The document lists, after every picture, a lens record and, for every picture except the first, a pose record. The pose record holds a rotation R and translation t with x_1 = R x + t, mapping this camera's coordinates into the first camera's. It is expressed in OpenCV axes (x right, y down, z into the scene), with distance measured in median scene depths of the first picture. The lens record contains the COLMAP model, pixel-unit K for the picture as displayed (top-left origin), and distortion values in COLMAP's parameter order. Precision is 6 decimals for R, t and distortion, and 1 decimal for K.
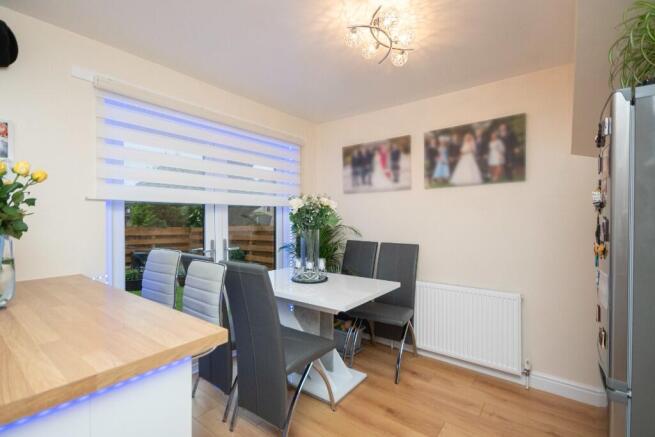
lens RADIAL K [[299.7, 0, 327.2], [0, 299.7, 220.3], [0, 0, 1]] dist [0.006924, 0.001074]
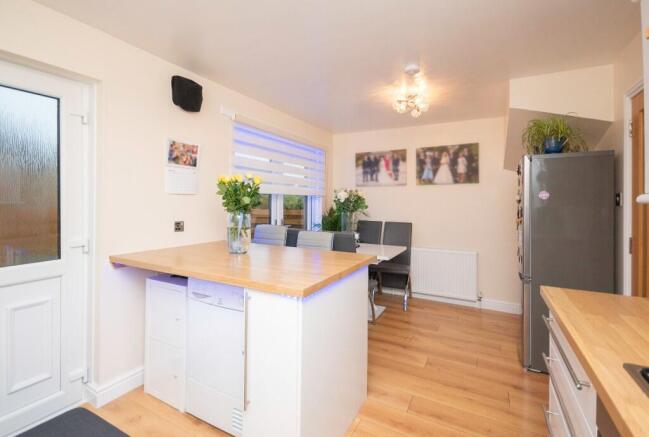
lens RADIAL K [[296.9, 0, 327.9], [0, 296.9, 199.4], [0, 0, 1]] dist [0.006924, 0.001074]
pose [[0.985357, 0.010111, 0.170206, -0.394273], [-0.007297, 0.999826, -0.017147, -0.006535], [-0.170350, 0.015653, 0.985259, -0.425264]]
